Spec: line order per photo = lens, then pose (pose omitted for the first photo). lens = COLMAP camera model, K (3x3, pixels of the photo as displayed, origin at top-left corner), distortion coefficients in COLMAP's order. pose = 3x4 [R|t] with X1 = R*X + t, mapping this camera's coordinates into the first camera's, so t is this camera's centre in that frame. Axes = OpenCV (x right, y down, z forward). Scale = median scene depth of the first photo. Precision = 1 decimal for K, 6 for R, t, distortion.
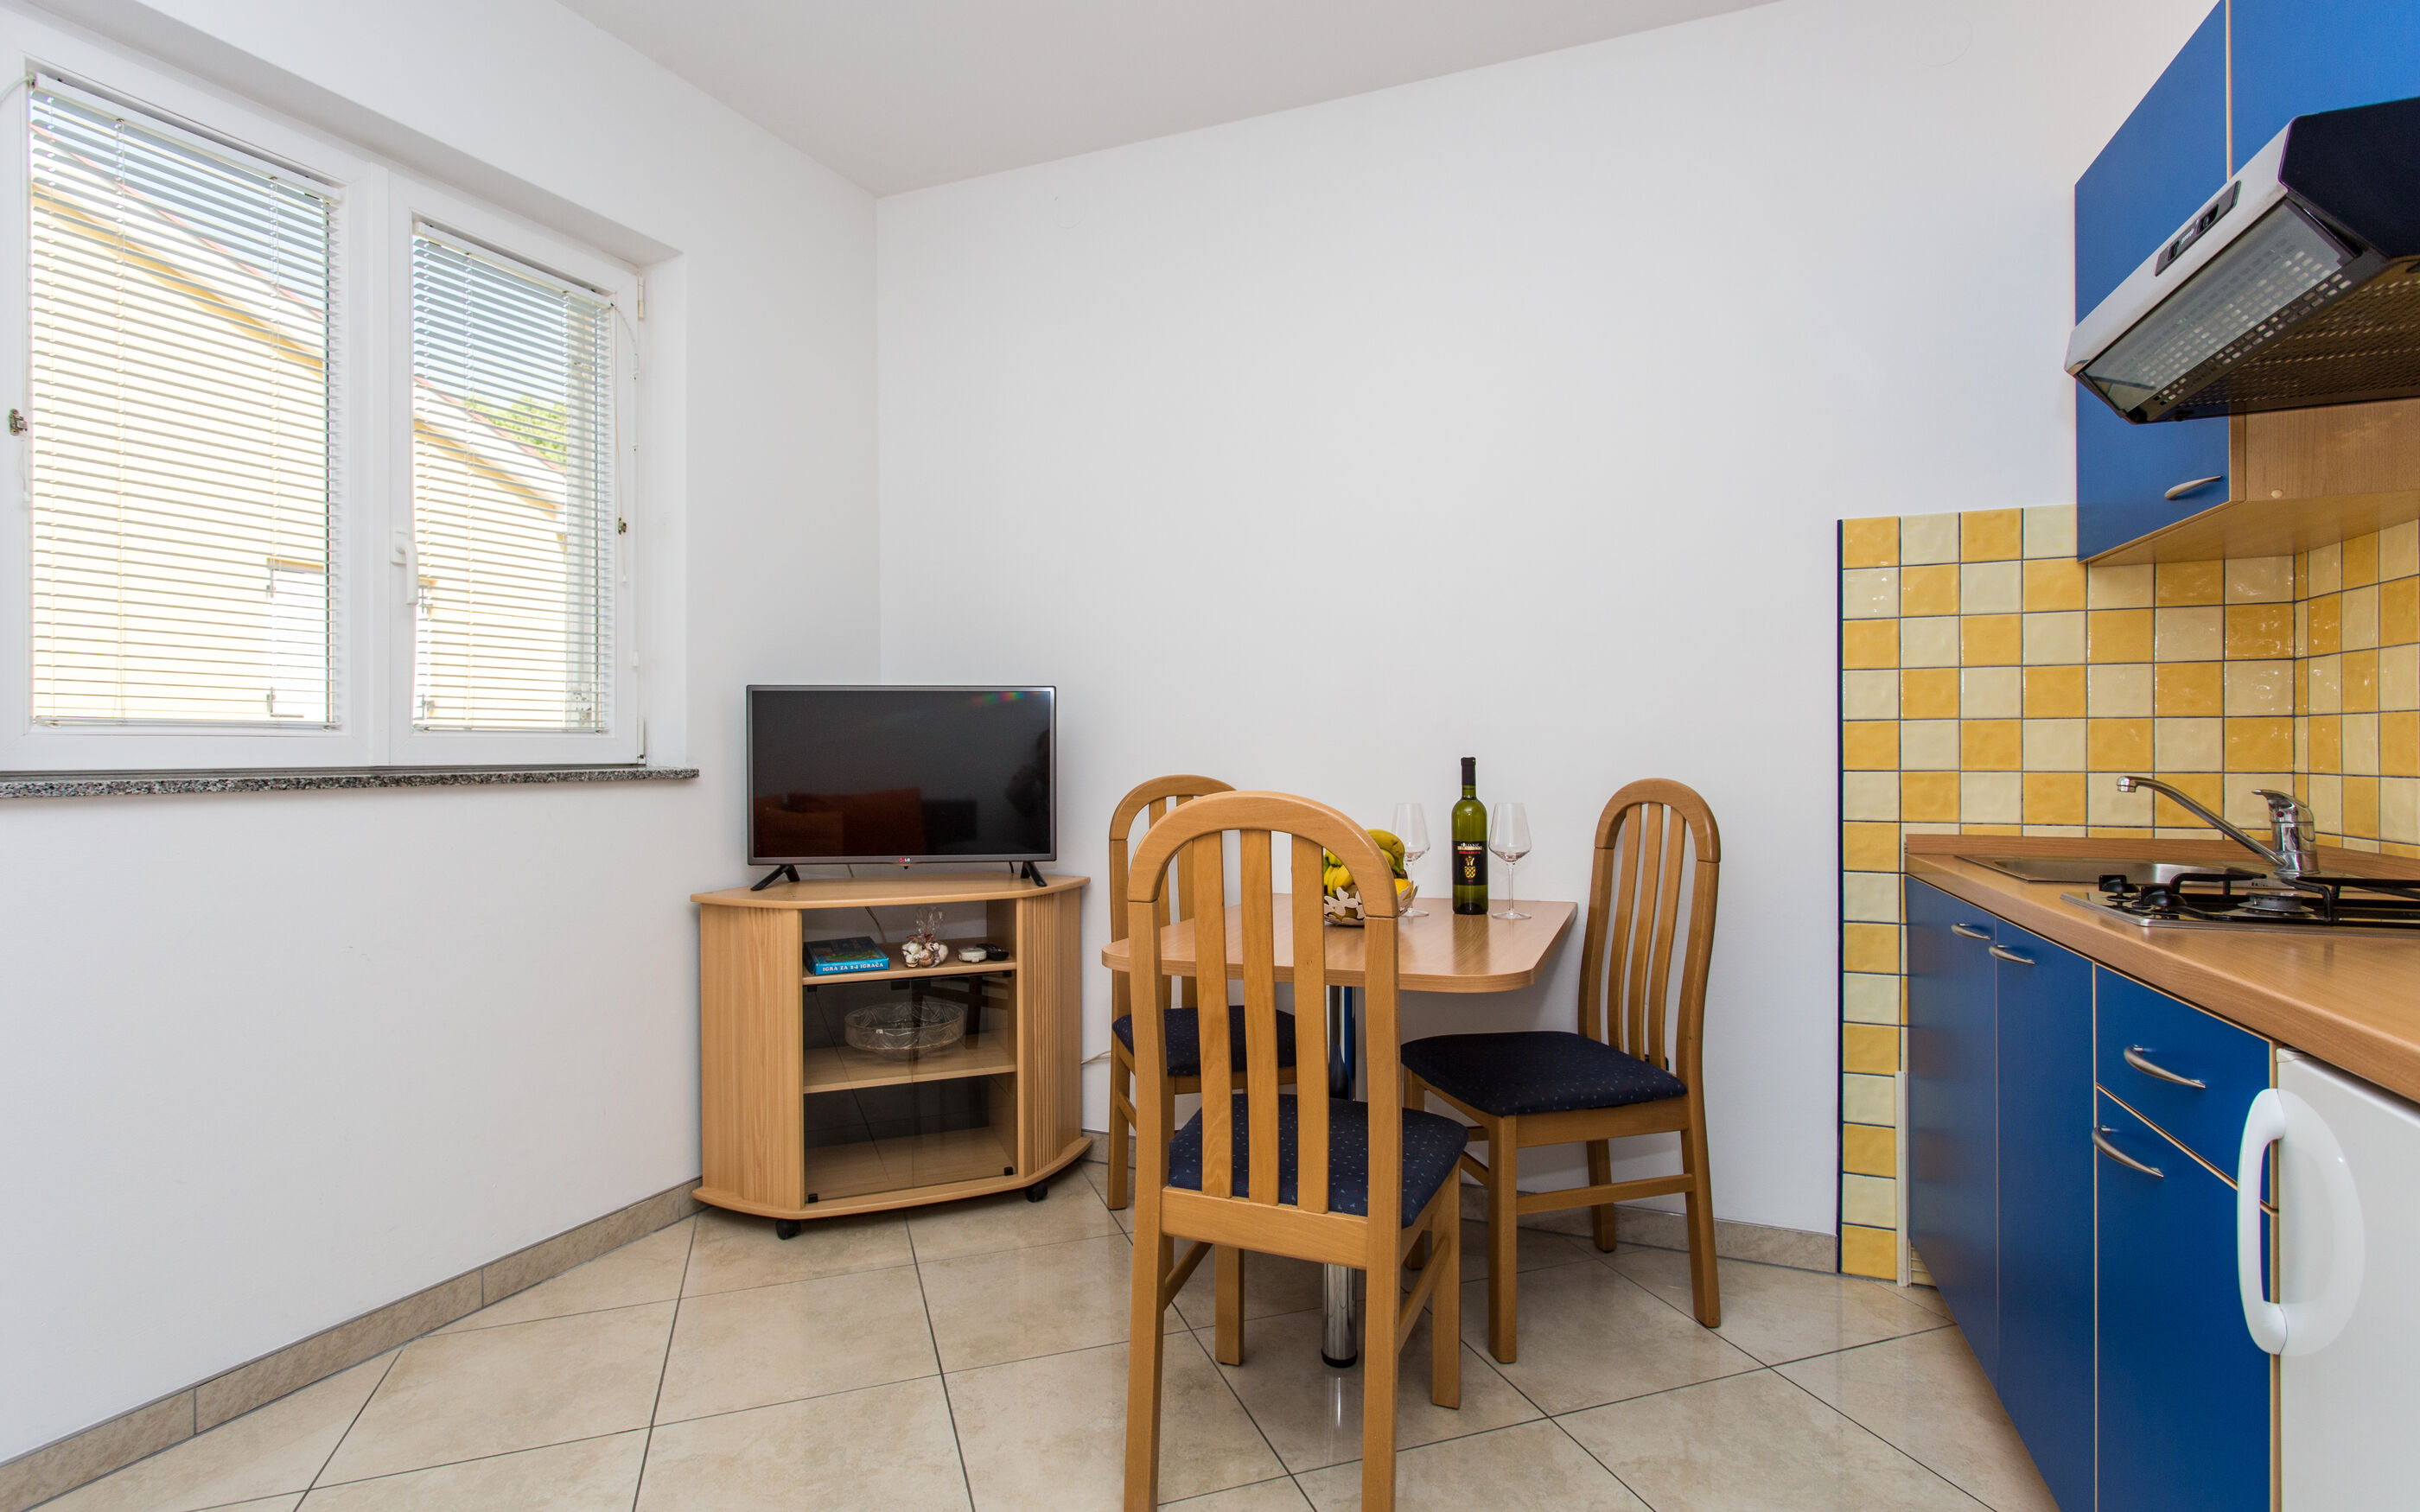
lens RADIAL K [[1142.1, 0, 1209.9], [0, 1142.1, 744.7], [0, 0, 1]] dist [-0.002070, 0.001577]
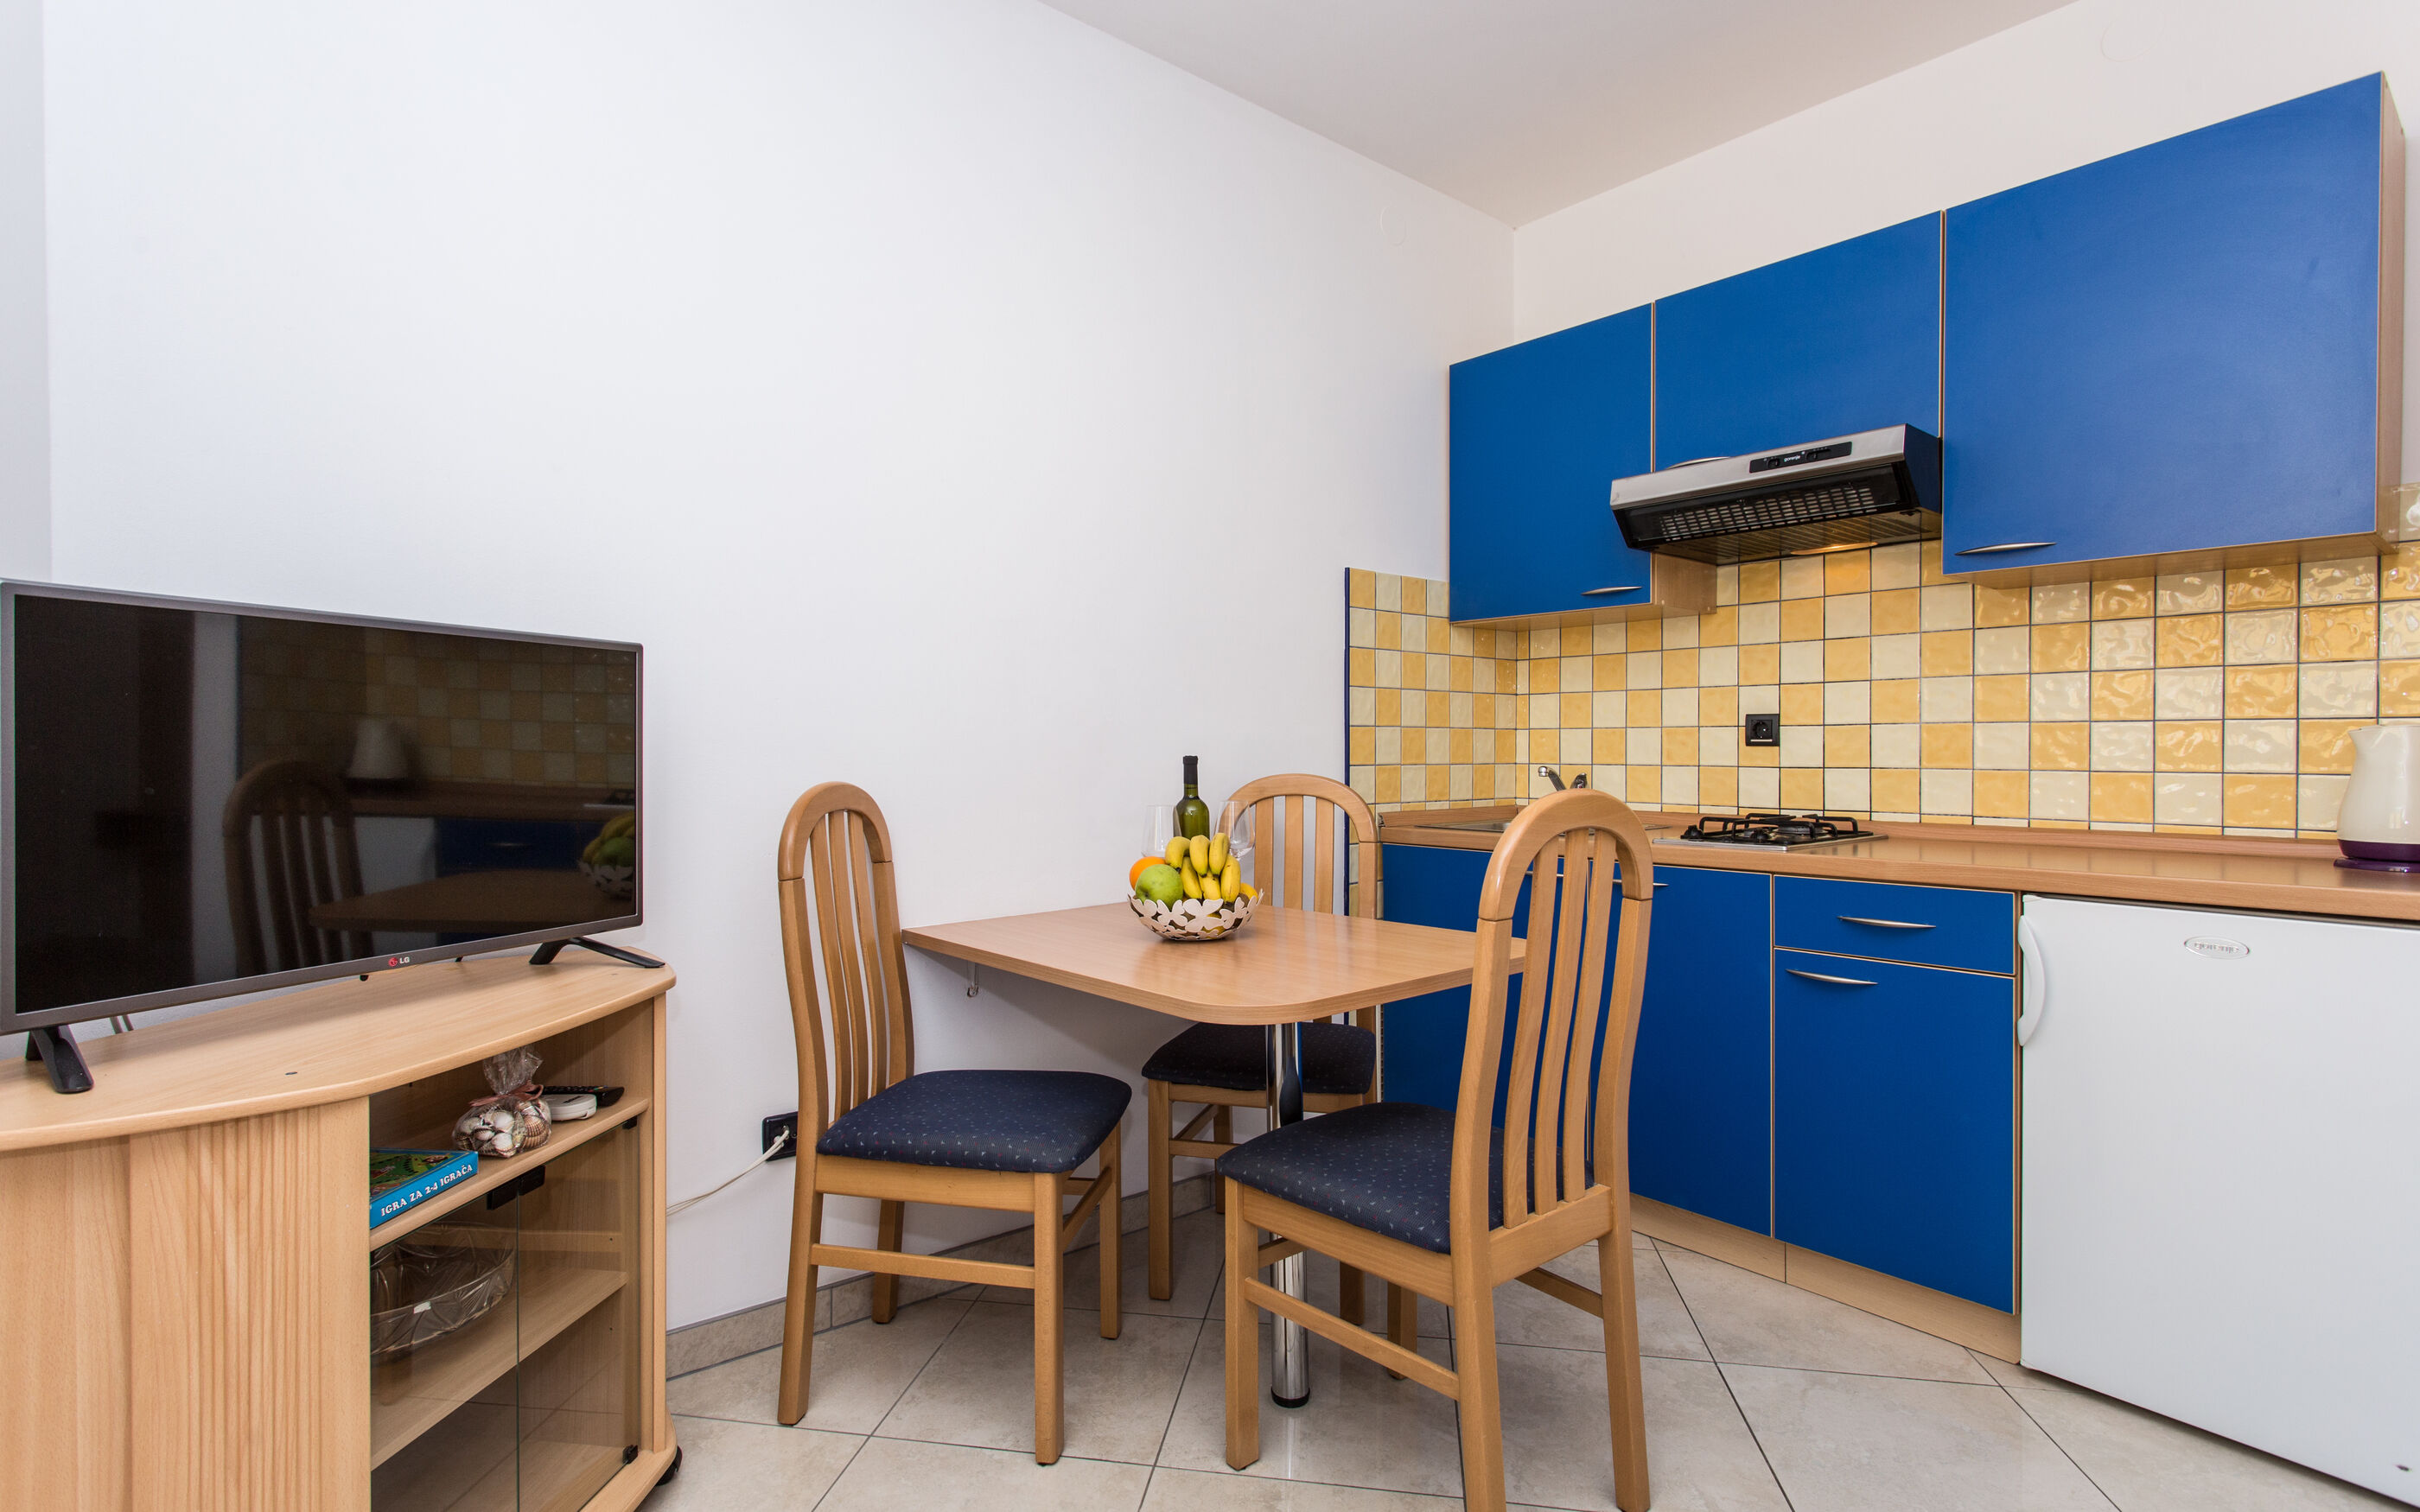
lens RADIAL K [[1142.1, 0, 1204.8], [0, 1142.1, 750.8], [0, 0, 1]] dist [-0.002070, 0.001577]
pose [[0.489086, 0.001468, 0.872234, -0.650468], [-0.005226, 0.999986, 0.001248, 0.005830], [-0.872220, -0.005169, 0.489087, 0.535633]]
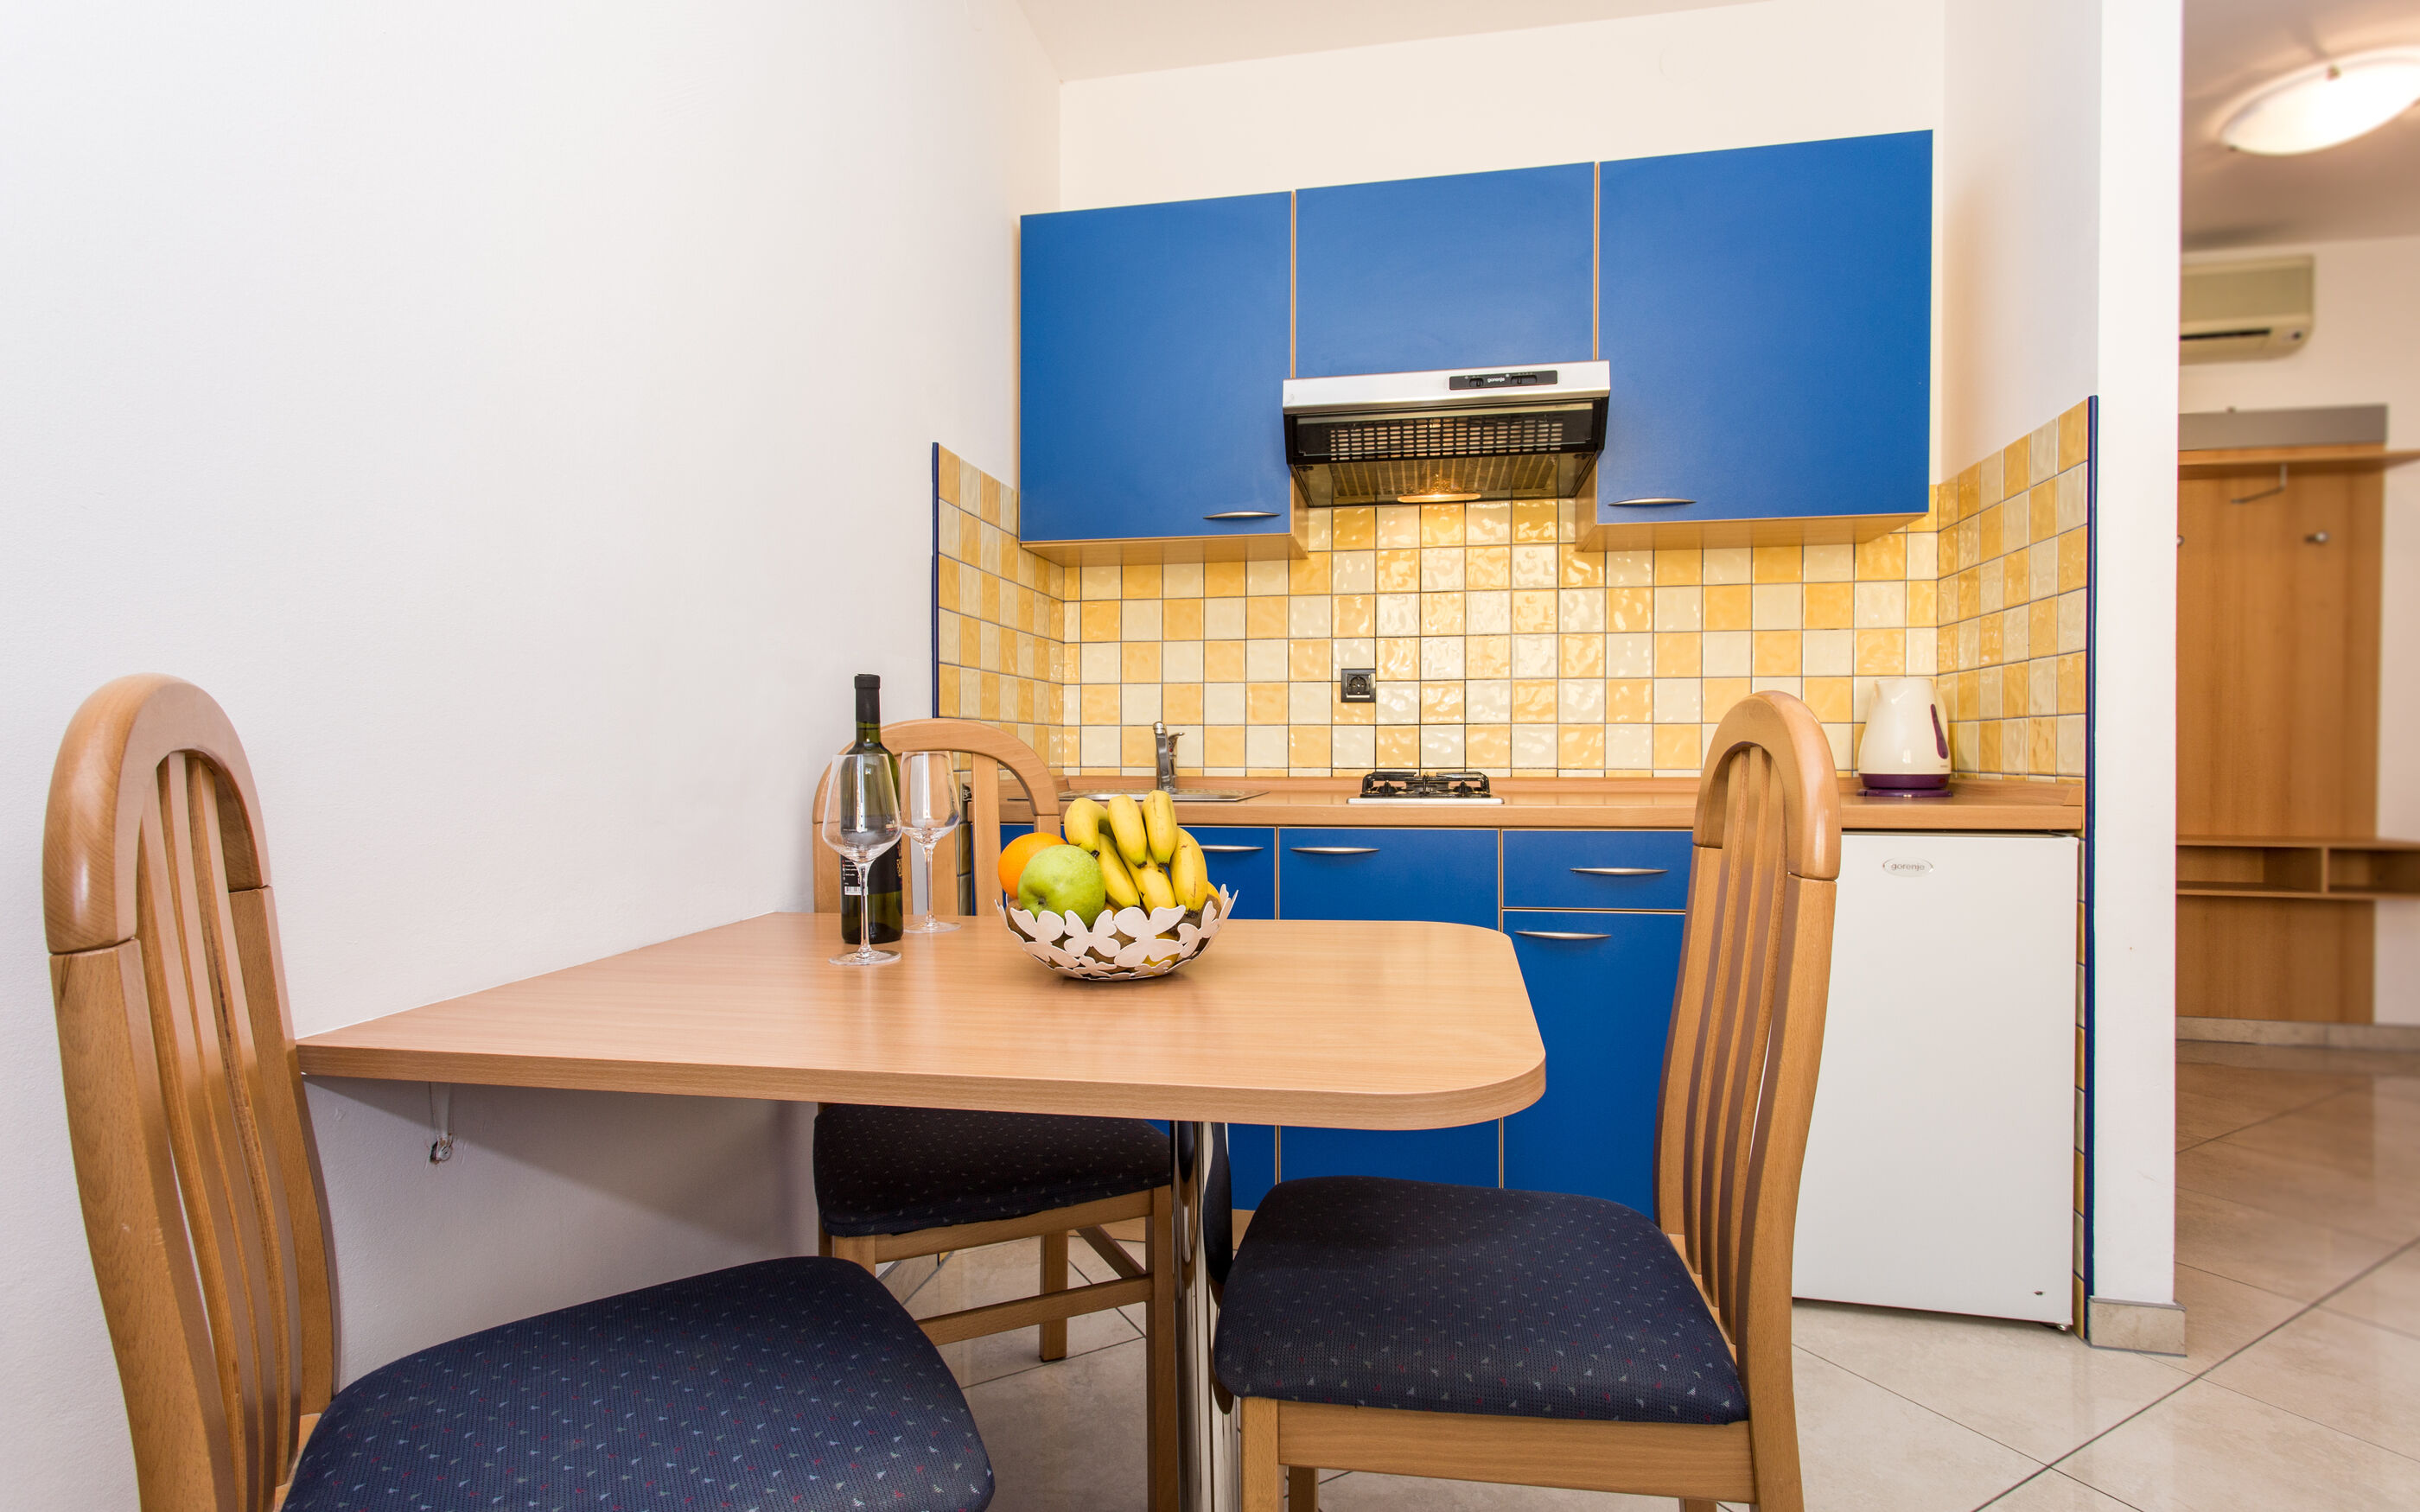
lens RADIAL K [[1142.1, 0, 1200.6], [0, 1142.1, 759.5], [0, 0, 1]] dist [-0.002070, 0.001577]
pose [[-0.162464, -0.008447, 0.986678, -0.397729], [-0.004083, 0.999961, 0.007888, 0.049870], [-0.986706, -0.002747, -0.162492, 0.970627]]
